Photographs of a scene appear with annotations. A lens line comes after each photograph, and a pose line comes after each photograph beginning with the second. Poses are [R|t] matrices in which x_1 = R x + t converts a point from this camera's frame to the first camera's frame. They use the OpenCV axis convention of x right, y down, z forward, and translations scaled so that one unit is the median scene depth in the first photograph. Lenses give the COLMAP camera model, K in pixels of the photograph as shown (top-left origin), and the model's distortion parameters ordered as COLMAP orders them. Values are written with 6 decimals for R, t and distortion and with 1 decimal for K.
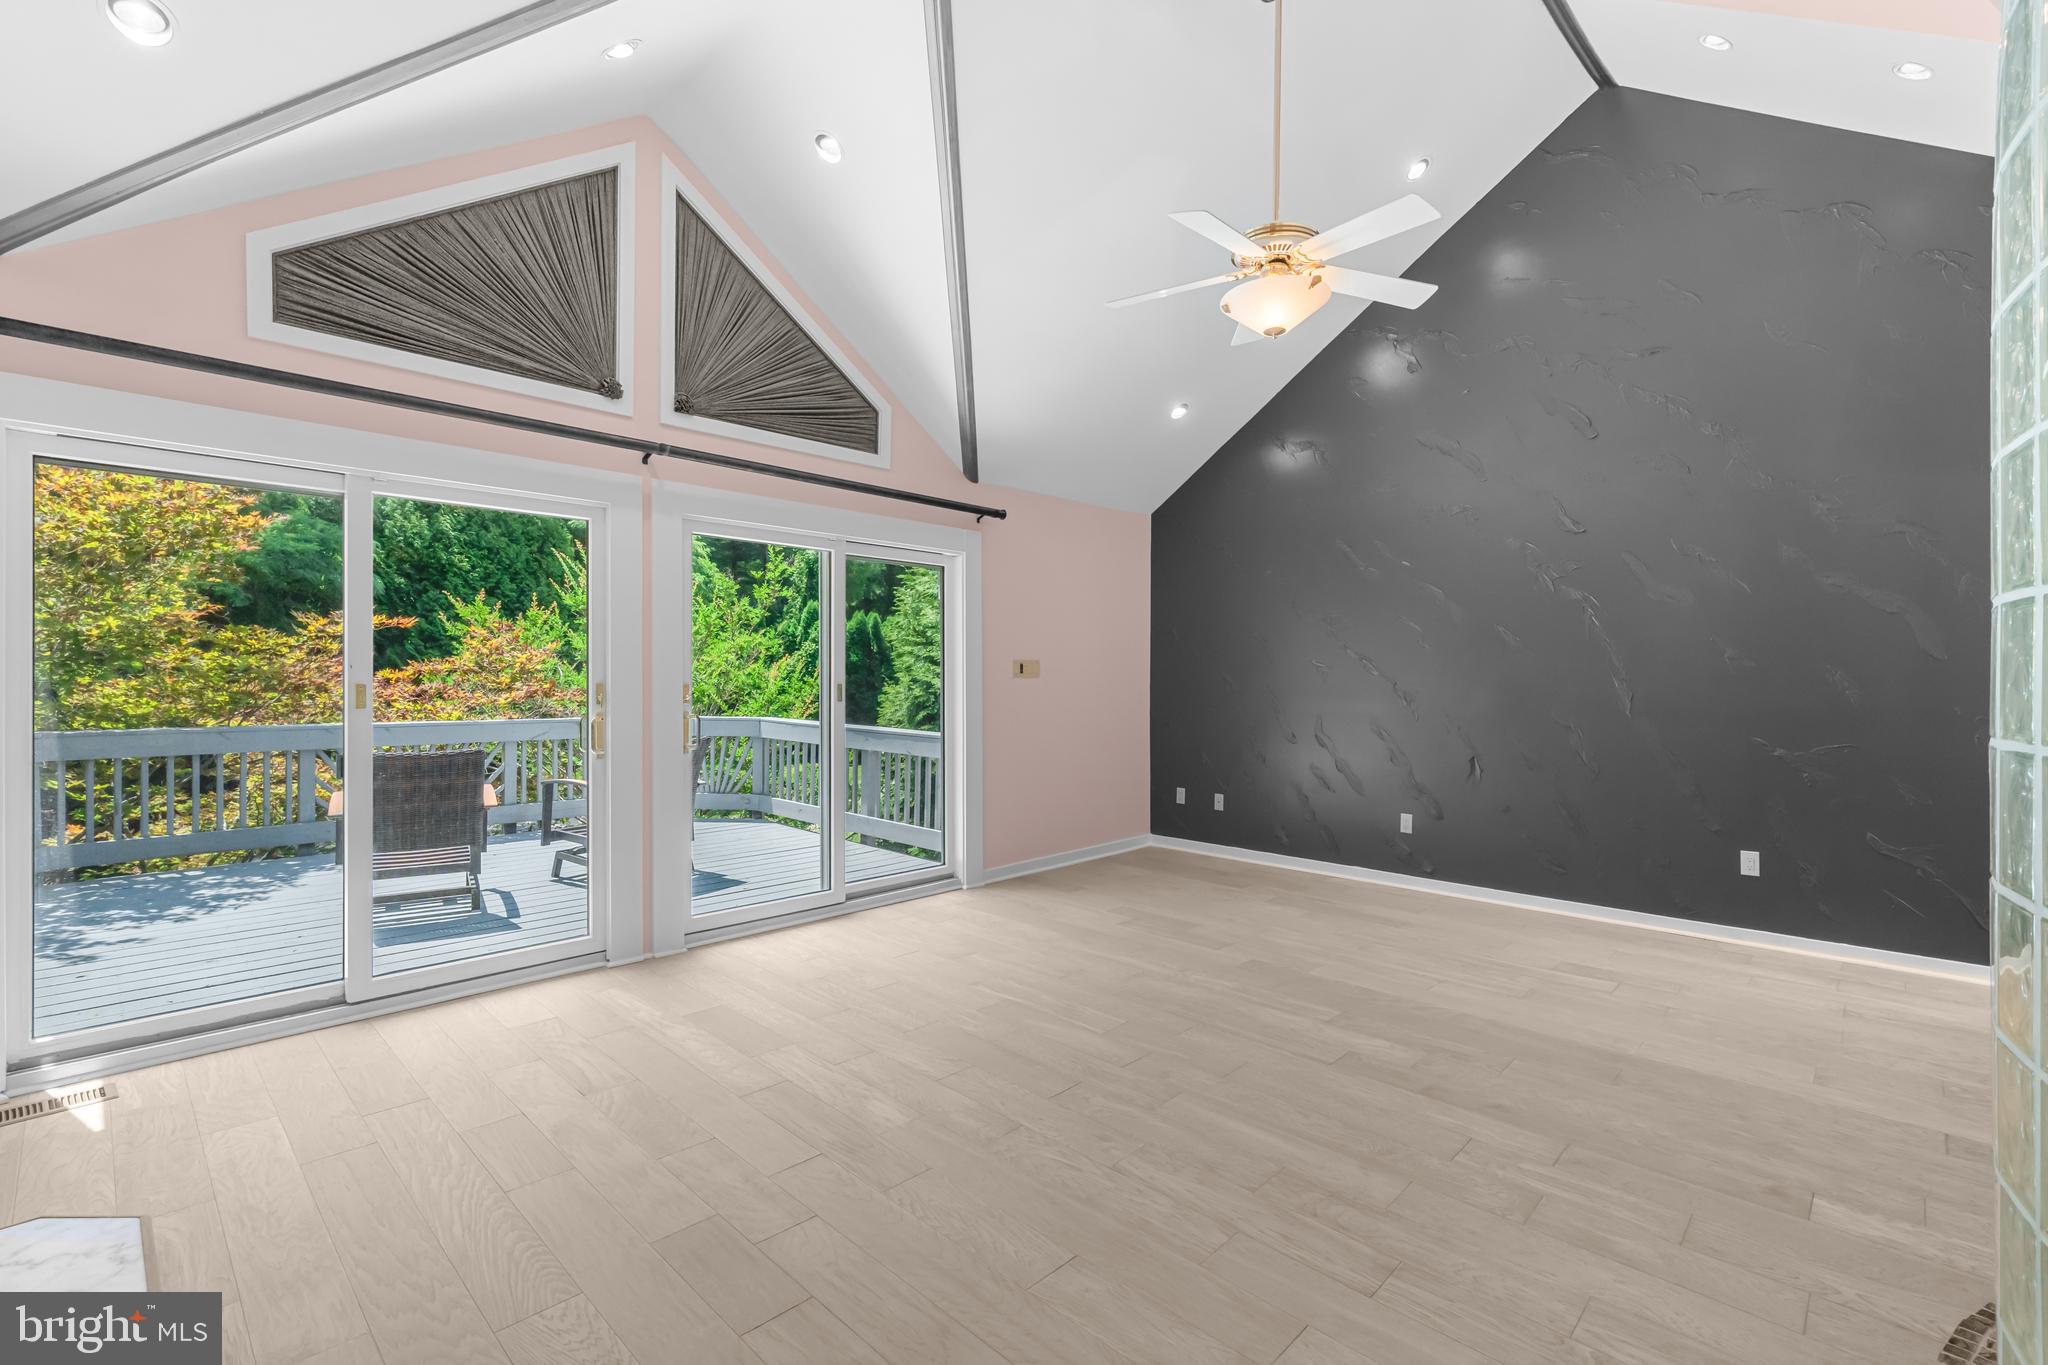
lens RADIAL K [[914.5, 0, 1024.0], [0, 914.5, 682.5], [0, 0, 1]] dist [-0.001182, -0.000112]
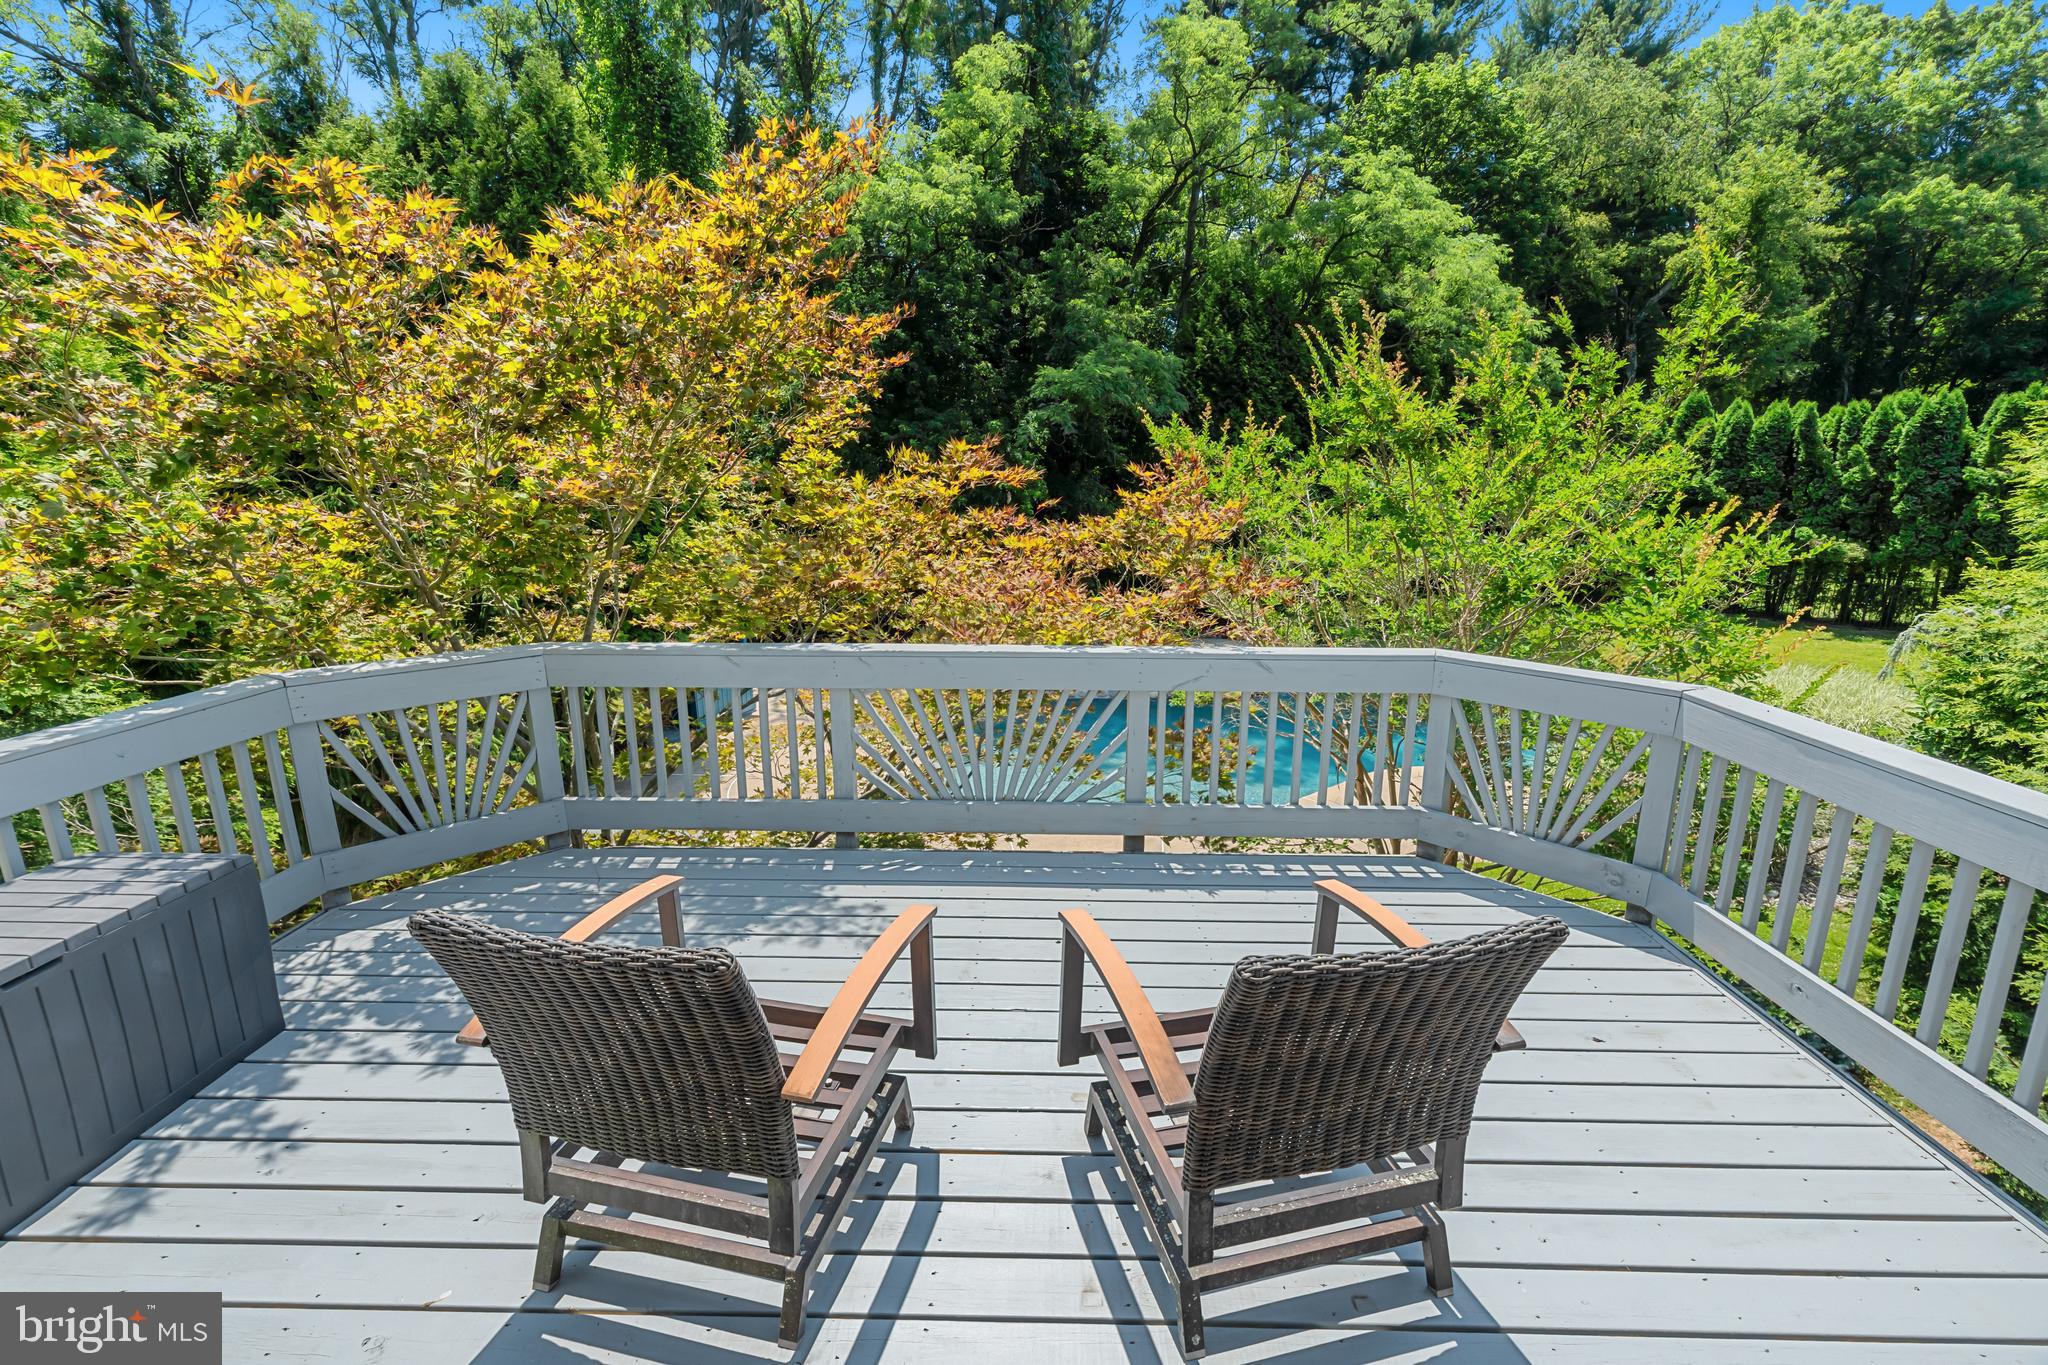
lens RADIAL K [[912.8, 0, 1033.1], [0, 912.8, 685.7], [0, 0, 1]] dist [-0.003700, 0.001037]
pose [[0.682290, 0.157216, -0.713978, -0.369776], [-0.005961, 0.977768, 0.209606, -0.082926], [0.731058, -0.138756, 0.668058, 0.991755]]
